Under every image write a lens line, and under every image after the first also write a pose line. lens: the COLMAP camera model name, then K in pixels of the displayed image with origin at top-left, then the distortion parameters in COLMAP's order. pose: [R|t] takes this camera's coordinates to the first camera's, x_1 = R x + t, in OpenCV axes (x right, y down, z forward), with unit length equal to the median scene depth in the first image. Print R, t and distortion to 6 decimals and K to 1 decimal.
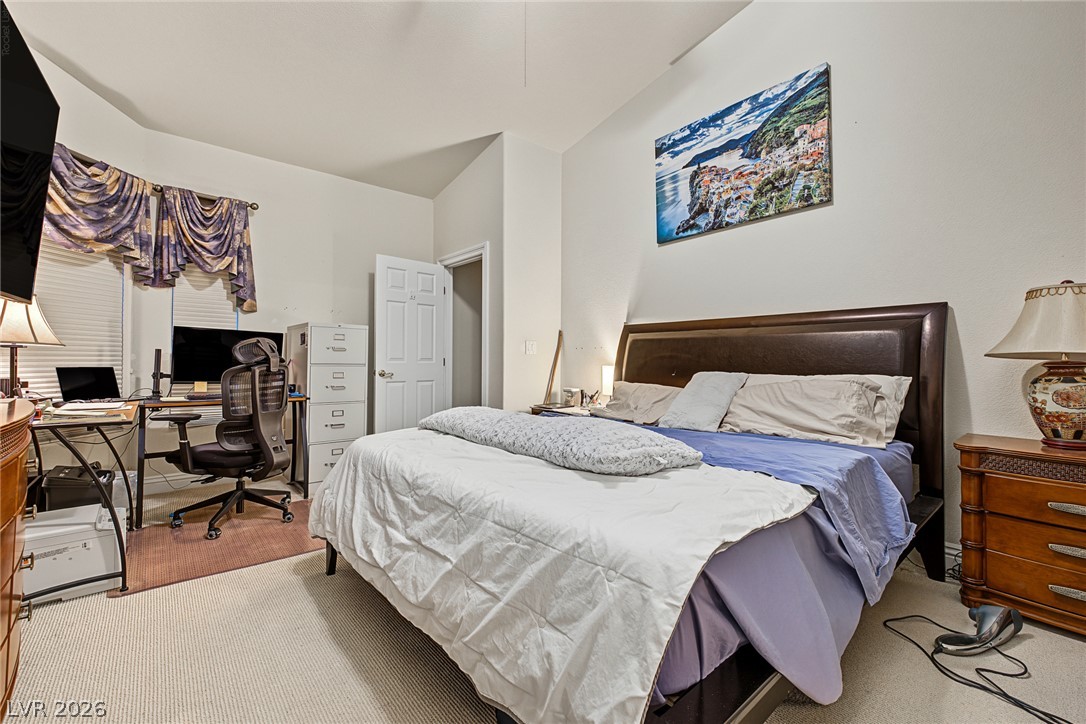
lens RADIAL K [[455.0, 0, 535.0], [0, 455.0, 356.5], [0, 0, 1]] dist [0.004393, -0.000030]
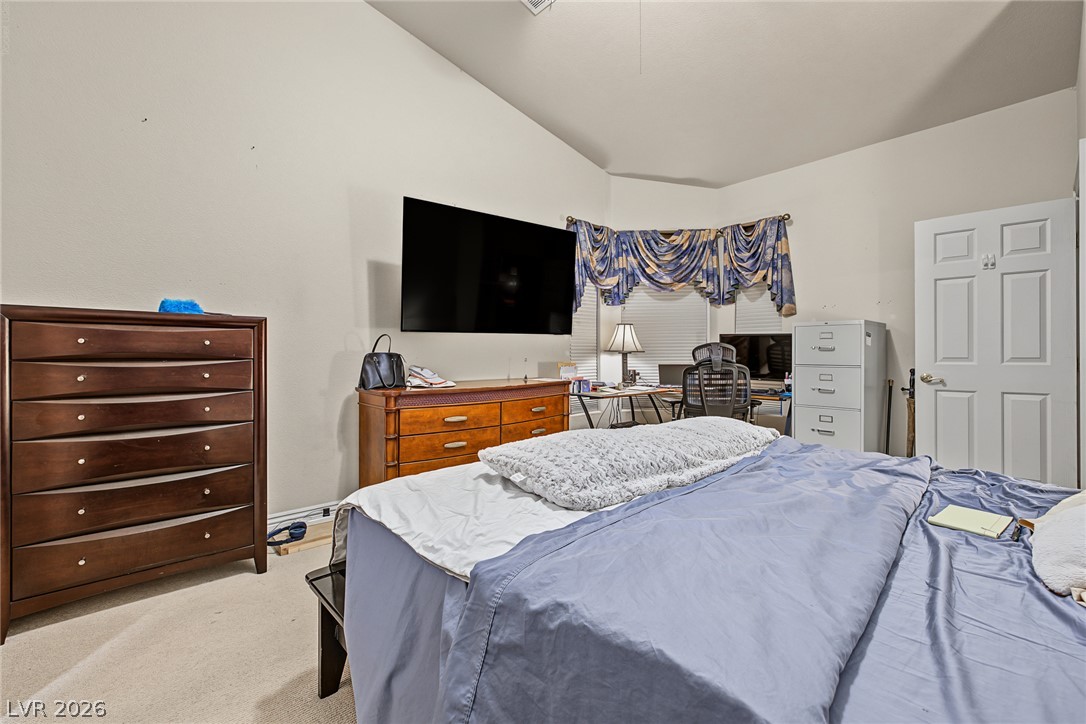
lens RADIAL K [[455.0, 0, 534.2], [0, 455.0, 359.9], [0, 0, 1]] dist [0.004393, -0.000030]
pose [[0.036791, 0.004922, -0.999311, 0.475868], [0.012197, 0.999911, 0.005375, -0.005873], [0.999249, -0.012387, 0.036728, 0.395478]]
